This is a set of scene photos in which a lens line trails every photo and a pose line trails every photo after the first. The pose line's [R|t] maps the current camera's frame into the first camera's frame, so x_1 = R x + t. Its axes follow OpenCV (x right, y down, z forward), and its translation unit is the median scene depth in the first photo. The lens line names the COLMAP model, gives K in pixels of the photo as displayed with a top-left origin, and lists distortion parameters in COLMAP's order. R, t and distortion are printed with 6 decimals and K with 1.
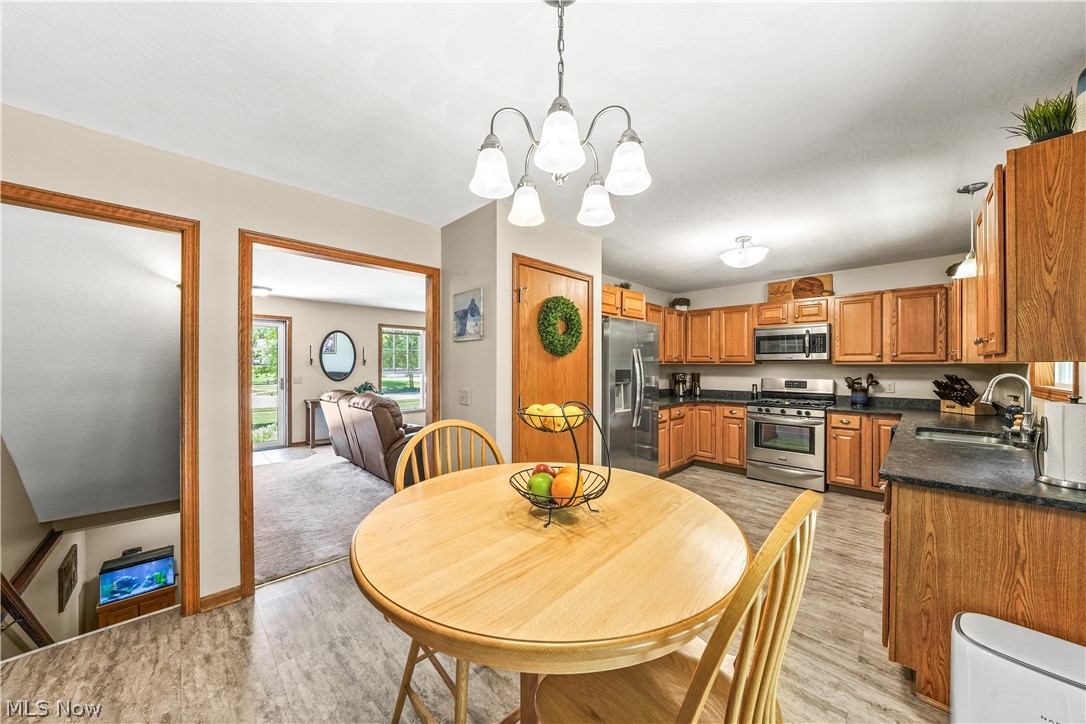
lens RADIAL K [[372.6, 0, 538.8], [0, 372.6, 366.7], [0, 0, 1]] dist [-0.017494, 0.002468]
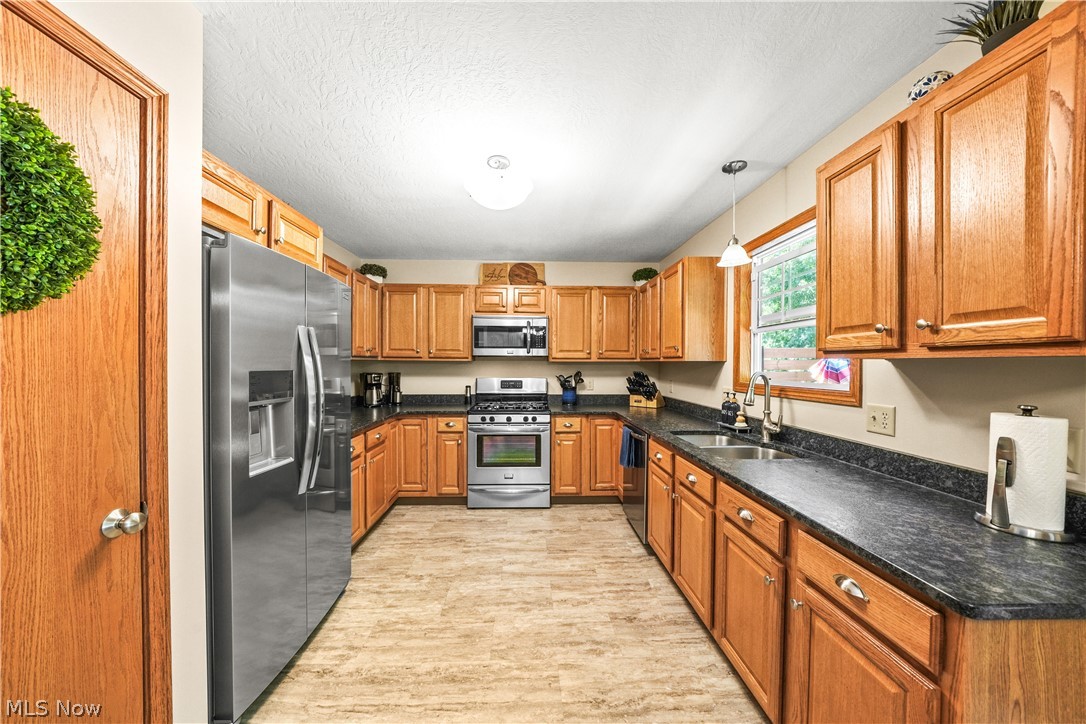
lens RADIAL K [[372.6, 0, 537.6], [0, 372.6, 368.1], [0, 0, 1]] dist [-0.017494, 0.002468]
pose [[0.670025, -0.007037, 0.742306, 0.100293], [-0.001939, 0.999935, 0.011229, -0.000193], [-0.742336, -0.008963, 0.669967, 0.423172]]
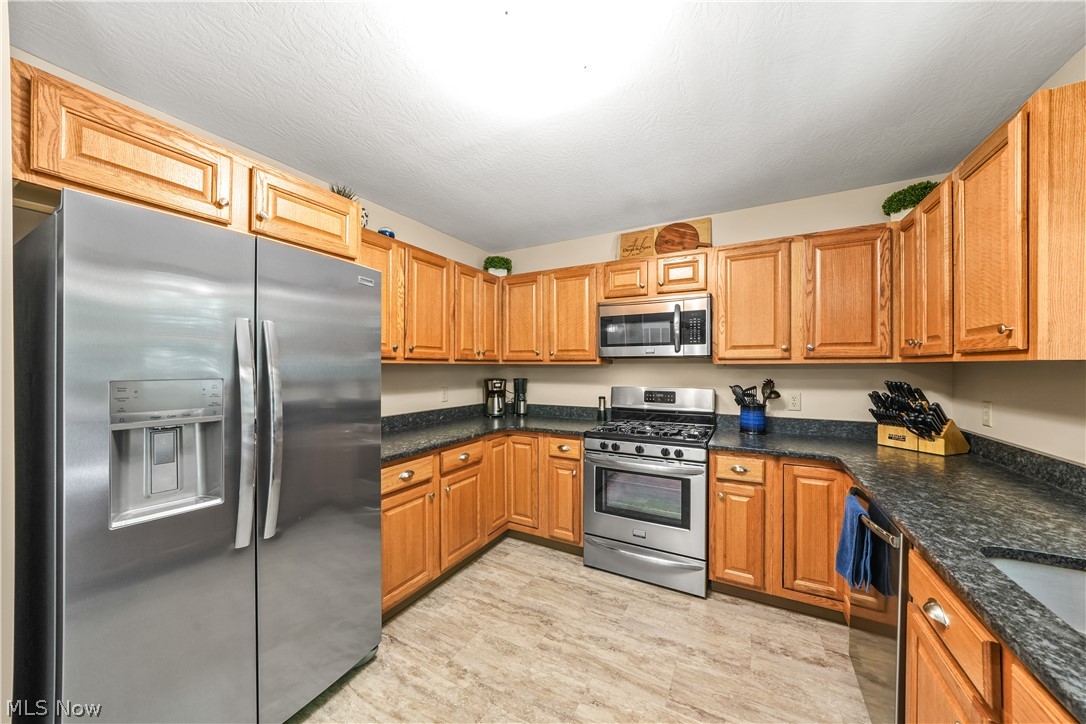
lens RADIAL K [[372.6, 0, 540.1], [0, 372.6, 368.2], [0, 0, 1]] dist [-0.017494, 0.002468]
pose [[0.956864, -0.002580, 0.290524, 0.372304], [0.001966, 0.999995, 0.002405, -0.001626], [-0.290529, -0.001731, 0.956865, 0.534255]]
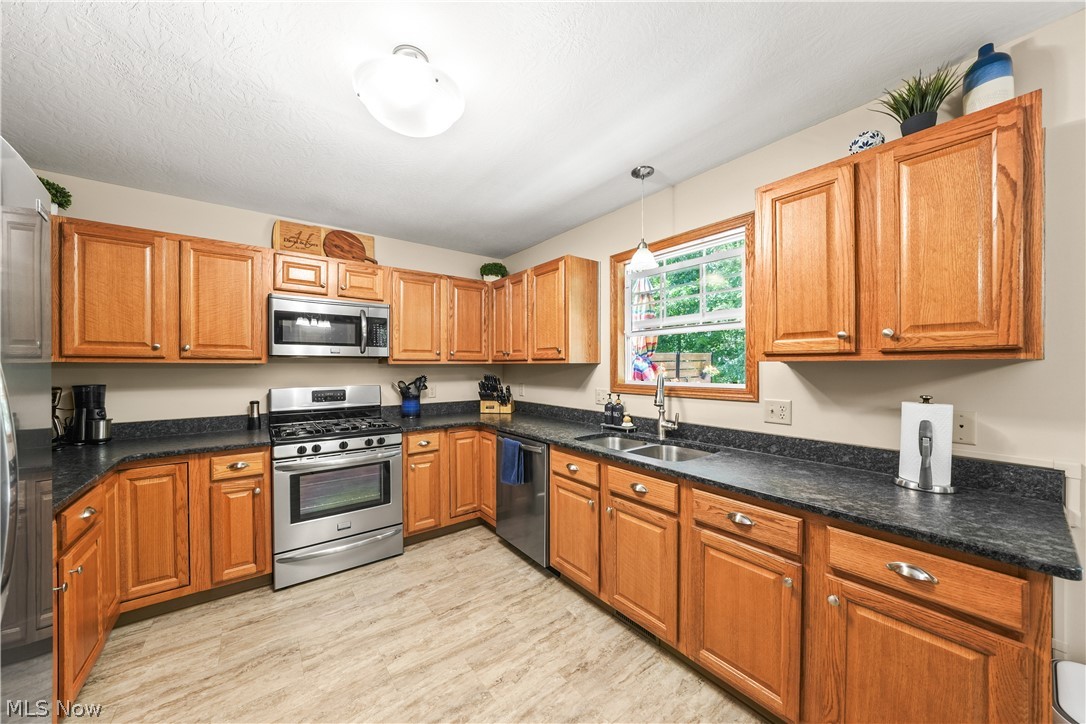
lens RADIAL K [[372.6, 0, 538.2], [0, 372.6, 368.3], [0, 0, 1]] dist [-0.017494, 0.002468]
pose [[0.116421, -0.006850, 0.993176, 0.127993], [0.003634, 0.999972, 0.006471, -0.001535], [-0.993193, 0.002856, 0.116443, 0.657132]]
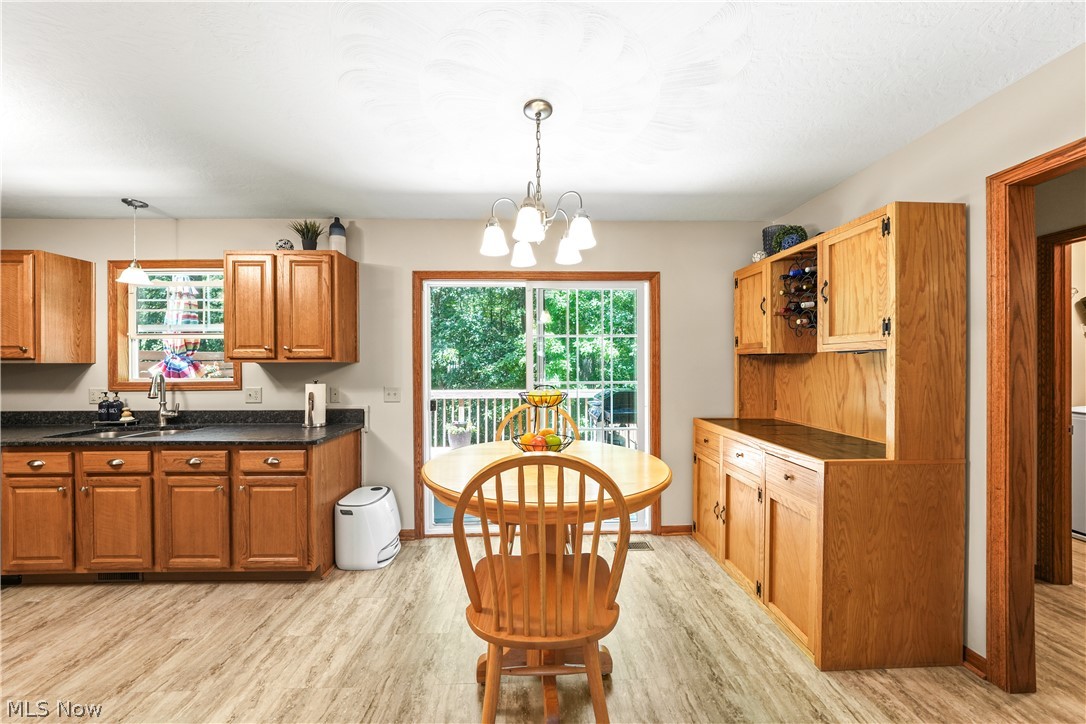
lens RADIAL K [[372.6, 0, 542.6], [0, 372.6, 364.0], [0, 0, 1]] dist [-0.017494, 0.002468]
pose [[-0.743090, 0.001557, 0.669189, -0.260689], [0.005030, 0.999982, 0.003259, -0.002234], [-0.669172, 0.005787, -0.743085, 0.568038]]
